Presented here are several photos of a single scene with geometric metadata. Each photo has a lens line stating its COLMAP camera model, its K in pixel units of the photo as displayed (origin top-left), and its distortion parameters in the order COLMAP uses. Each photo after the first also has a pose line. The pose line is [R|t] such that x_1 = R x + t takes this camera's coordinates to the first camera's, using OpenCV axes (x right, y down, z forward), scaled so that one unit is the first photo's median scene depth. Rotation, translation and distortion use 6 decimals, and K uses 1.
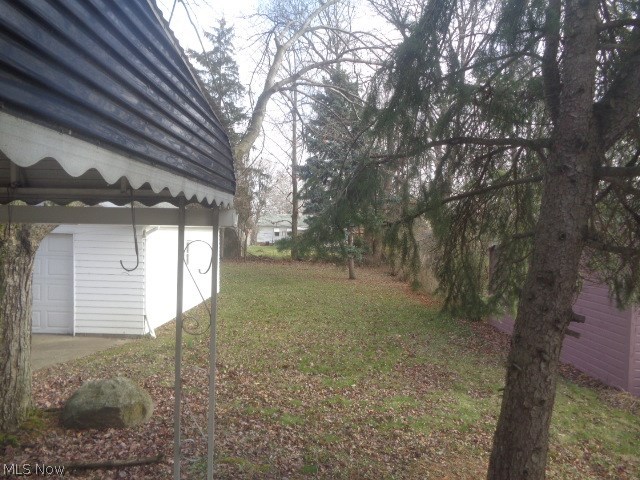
lens RADIAL K [[476.2, 0, 320.0], [0, 476.2, 240.0], [0, 0, 1]] dist [-0.001694, 0.000068]
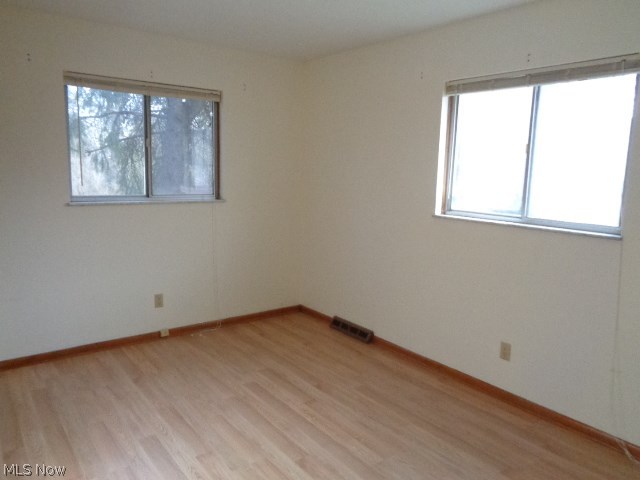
lens RADIAL K [[476.2, 0, 320.0], [0, 476.2, 240.0], [0, 0, 1]] dist [-0.001694, 0.000068]
pose [[0.793300, -0.101498, 0.600311, -0.351985], [0.002458, 0.986532, 0.163549, 0.004990], [-0.608826, -0.128268, 0.782865, -1.259524]]
